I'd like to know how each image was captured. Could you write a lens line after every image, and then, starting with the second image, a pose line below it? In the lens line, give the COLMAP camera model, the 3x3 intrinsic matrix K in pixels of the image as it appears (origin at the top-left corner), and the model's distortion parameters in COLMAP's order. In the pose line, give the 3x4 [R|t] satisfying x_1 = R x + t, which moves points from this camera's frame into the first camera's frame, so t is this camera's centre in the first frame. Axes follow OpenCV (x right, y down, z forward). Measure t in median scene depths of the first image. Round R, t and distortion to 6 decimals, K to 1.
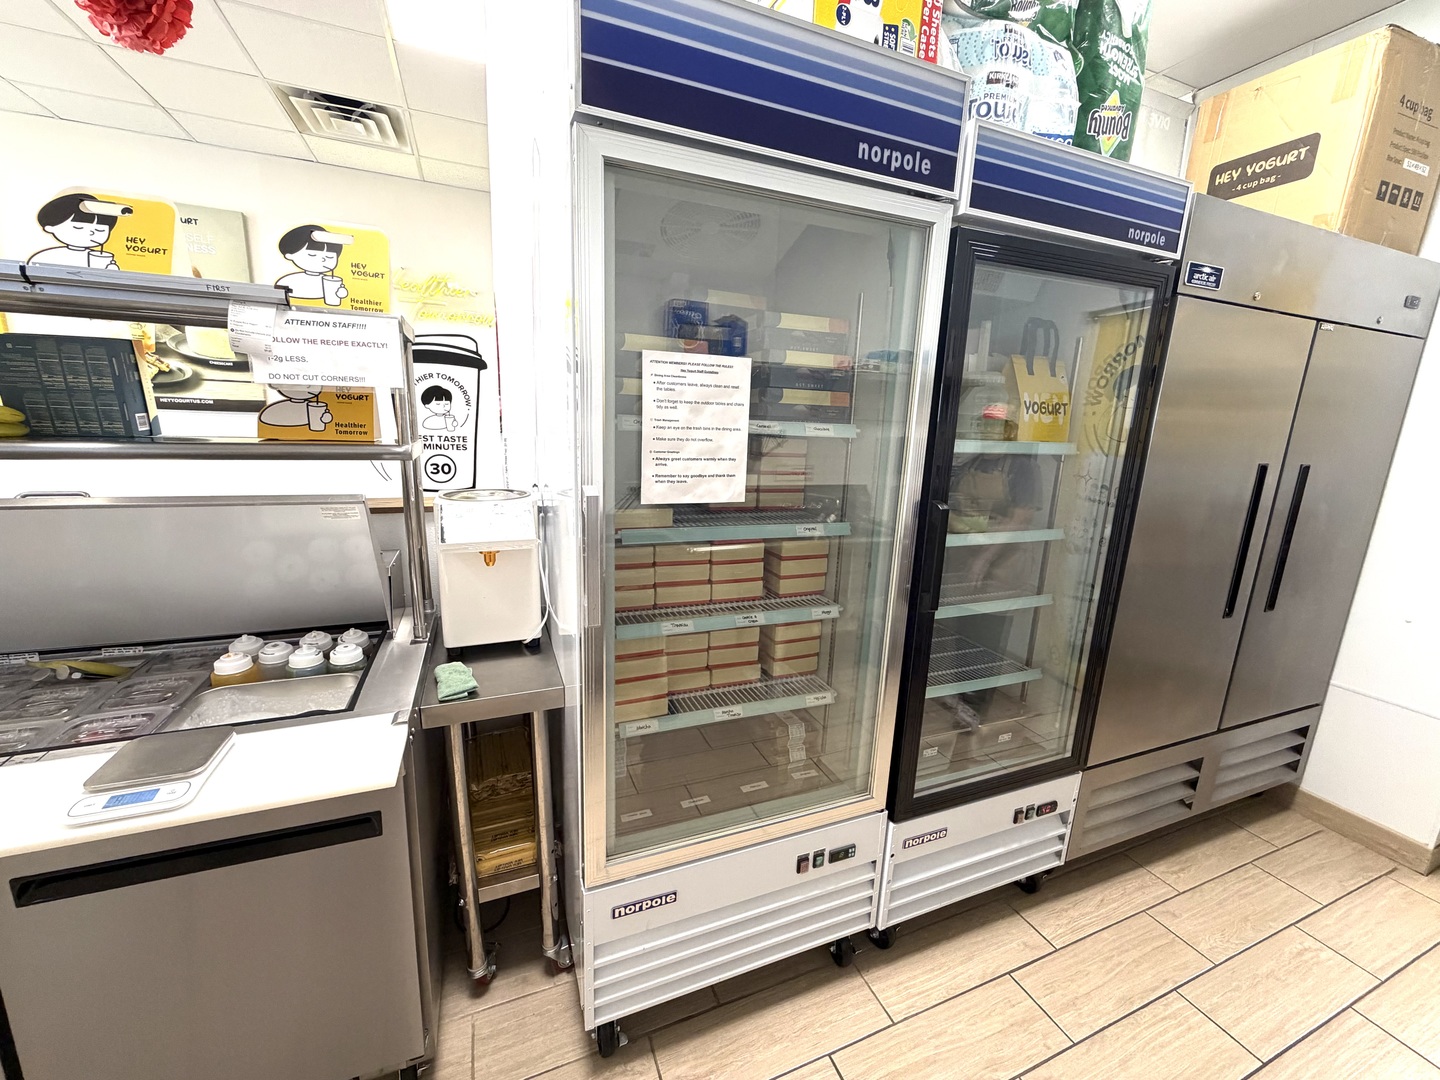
lens RADIAL K [[572.2, 0, 713.5], [0, 572.2, 537.0], [0, 0, 1]] dist [0.001454, 0.000053]
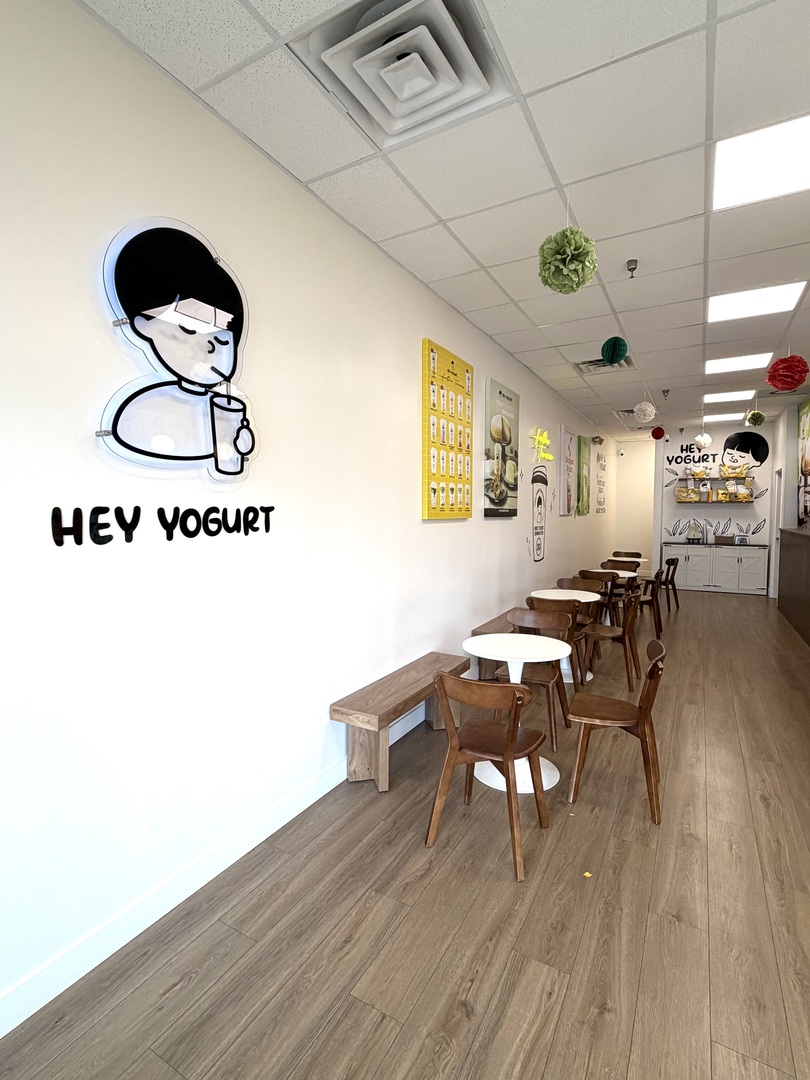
lens RADIAL K [[517.1, 0, 405.0], [0, 517.1, 540.0], [0, 0, 1]] dist [-0.001762, -0.000065]
pose [[0.787578, -0.072658, 0.611916, -4.907119], [0.155570, 0.984302, -0.083354, -0.226417], [-0.596254, 0.160843, 0.786518, 0.264887]]
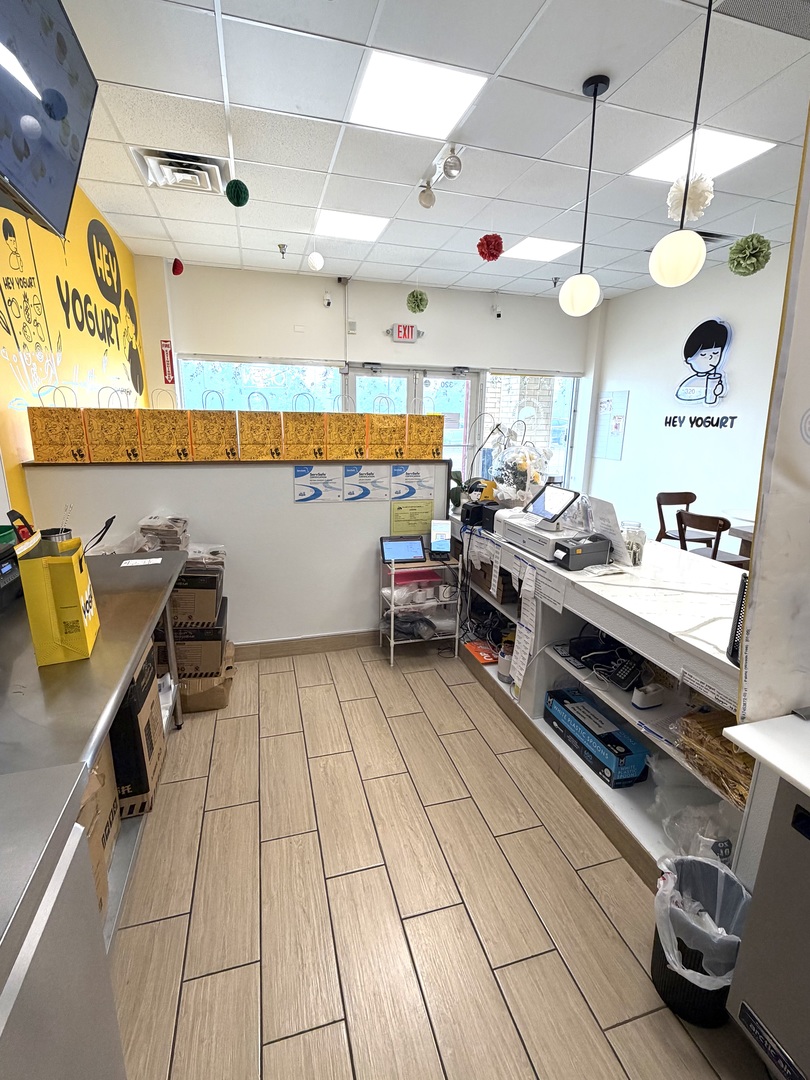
lens RADIAL K [[493.7, 0, 406.3], [0, 493.7, 538.0], [0, 0, 1]] dist [0.000355, -0.000345]
pose [[-0.101651, 0.205635, -0.973335, -0.518271], [-0.223168, 0.948753, 0.223748, 0.019311], [0.969465, 0.239961, -0.050551, -0.094257]]
